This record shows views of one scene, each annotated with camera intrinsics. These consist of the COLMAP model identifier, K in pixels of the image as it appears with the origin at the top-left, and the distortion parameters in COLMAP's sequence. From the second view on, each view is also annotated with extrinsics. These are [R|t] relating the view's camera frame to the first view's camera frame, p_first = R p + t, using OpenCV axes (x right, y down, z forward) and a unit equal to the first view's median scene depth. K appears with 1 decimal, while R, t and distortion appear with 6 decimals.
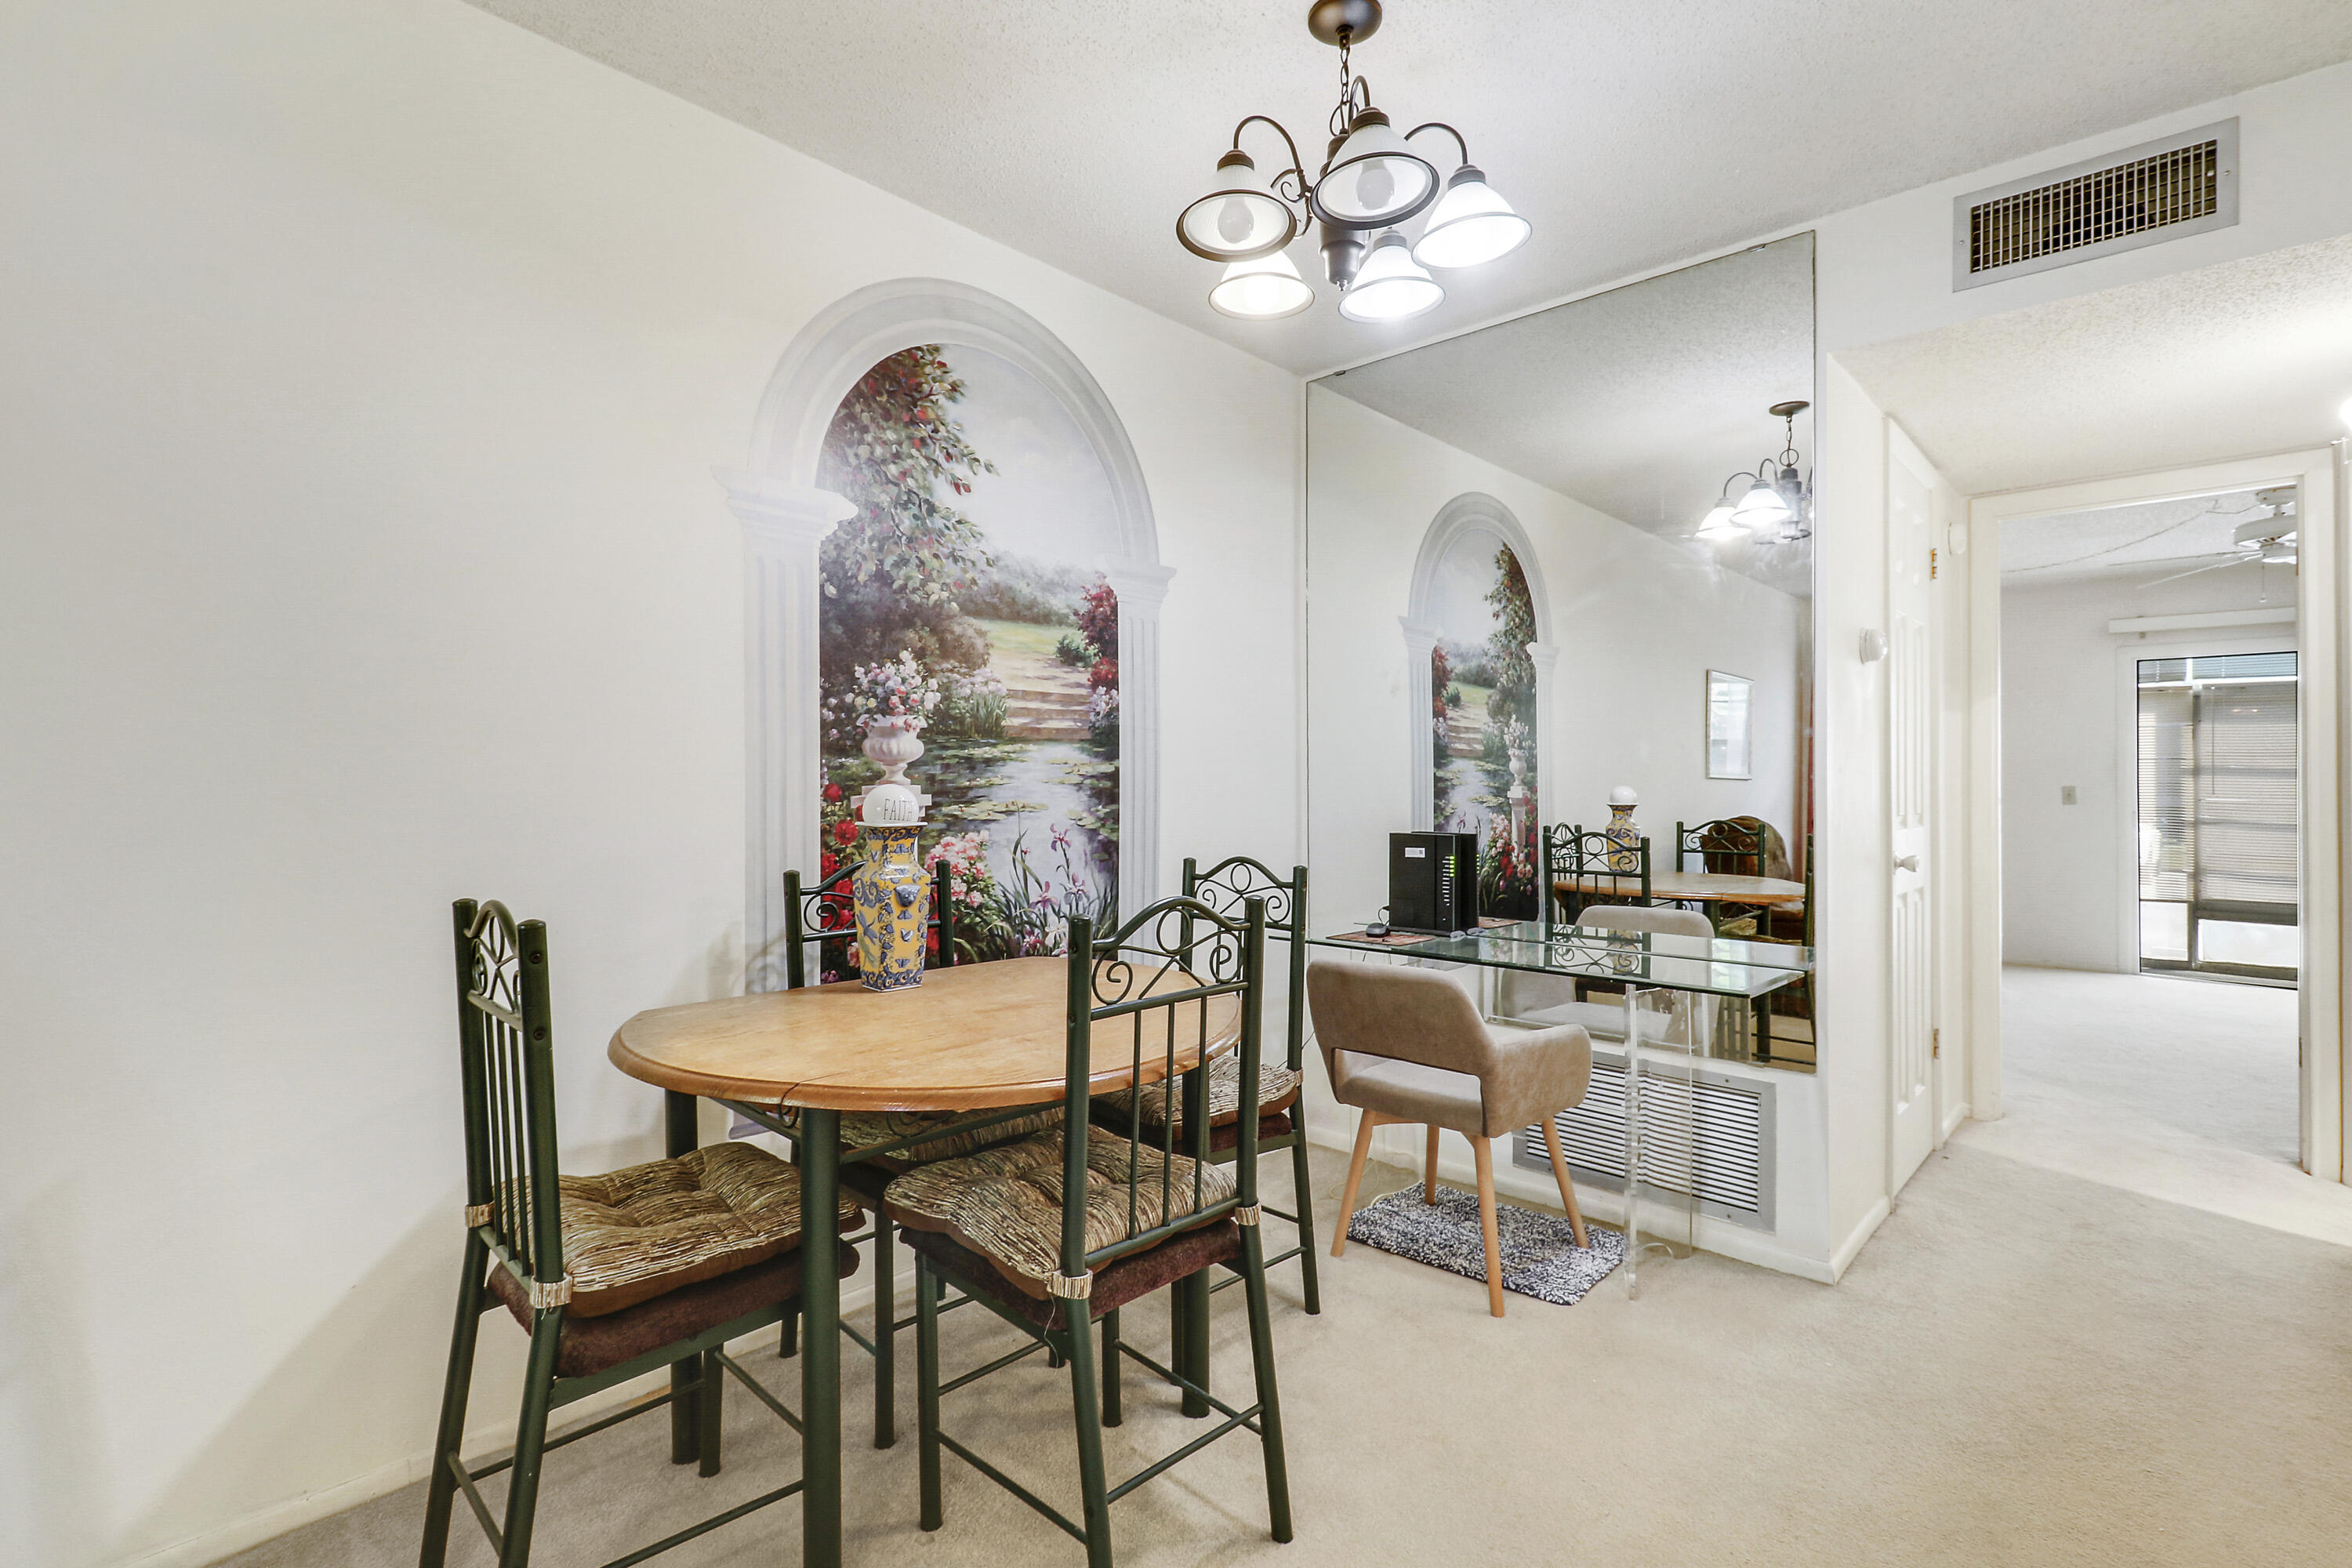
lens RADIAL K [[1095.1, 0, 1176.0], [0, 1095.1, 784.0], [0, 0, 1]] dist [0.011185, -0.017065]
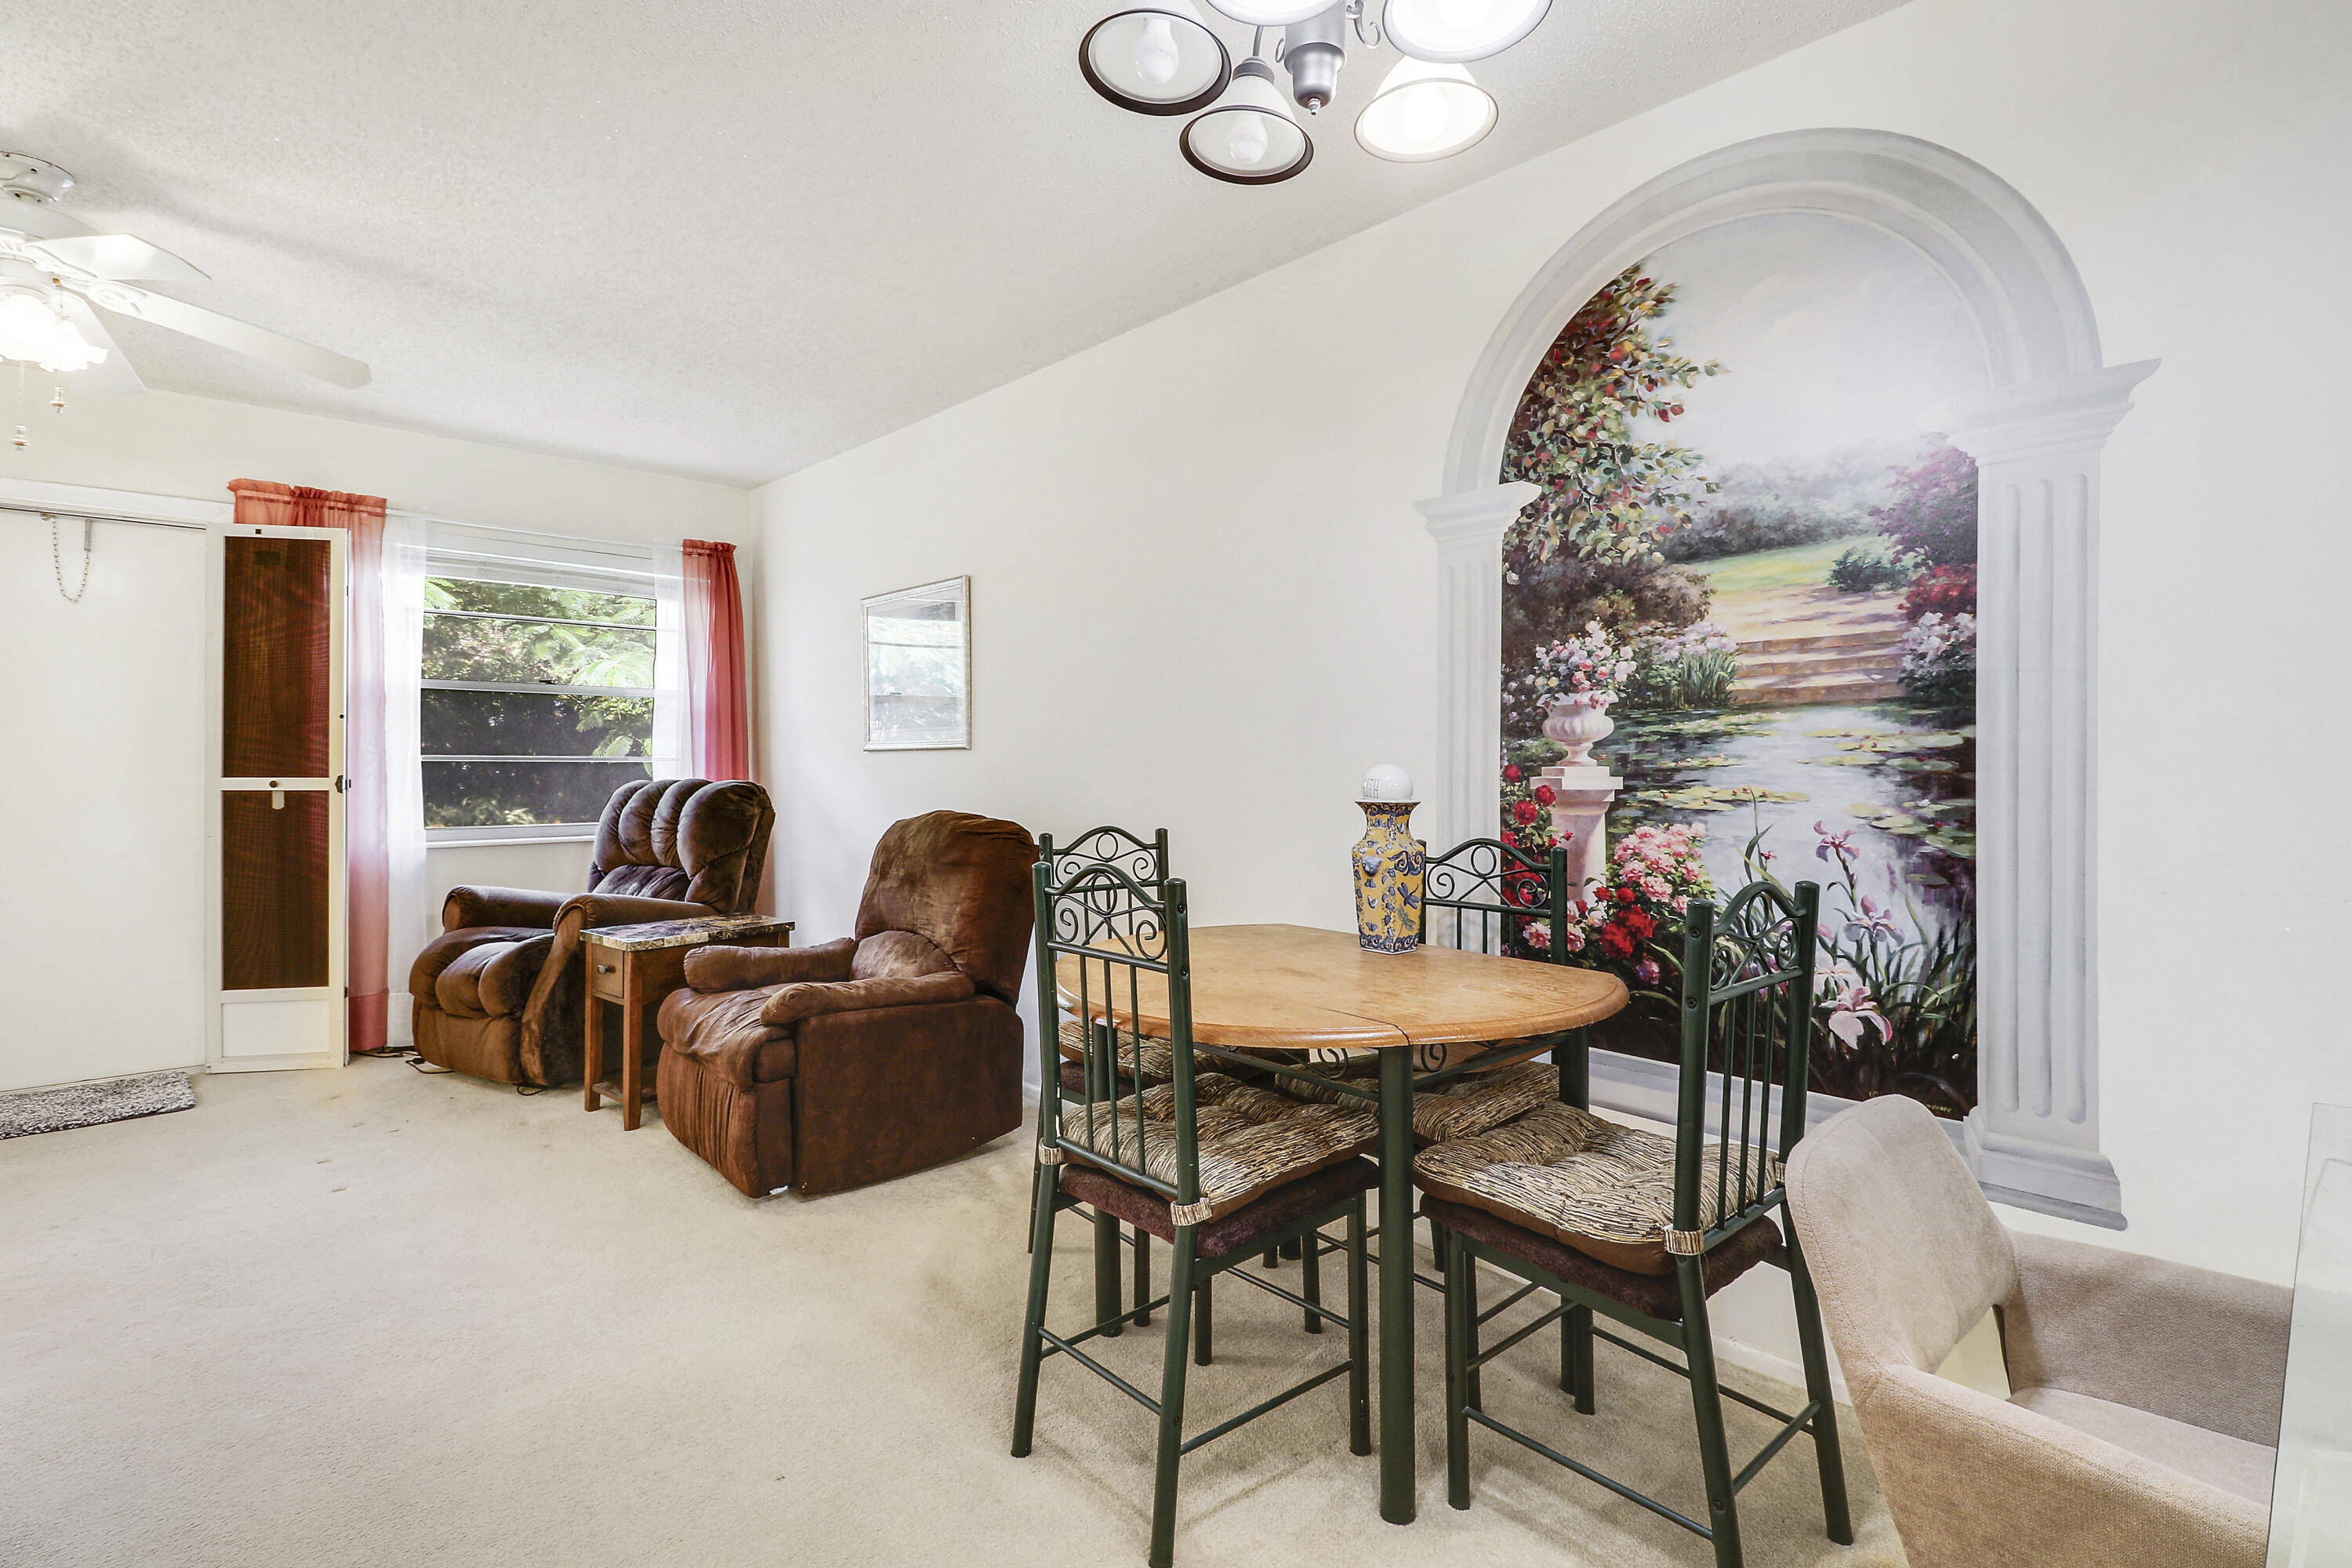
lens RADIAL K [[1121.5, 0, 1264.6], [0, 1121.5, 773.4], [0, 0, 1]] dist [0.012514, -0.019632]
pose [[-0.026685, 0.004731, -0.999633, 0.690408], [-0.004985, 0.999976, 0.004865, 0.003683], [0.999631, 0.005113, -0.026660, 0.730716]]
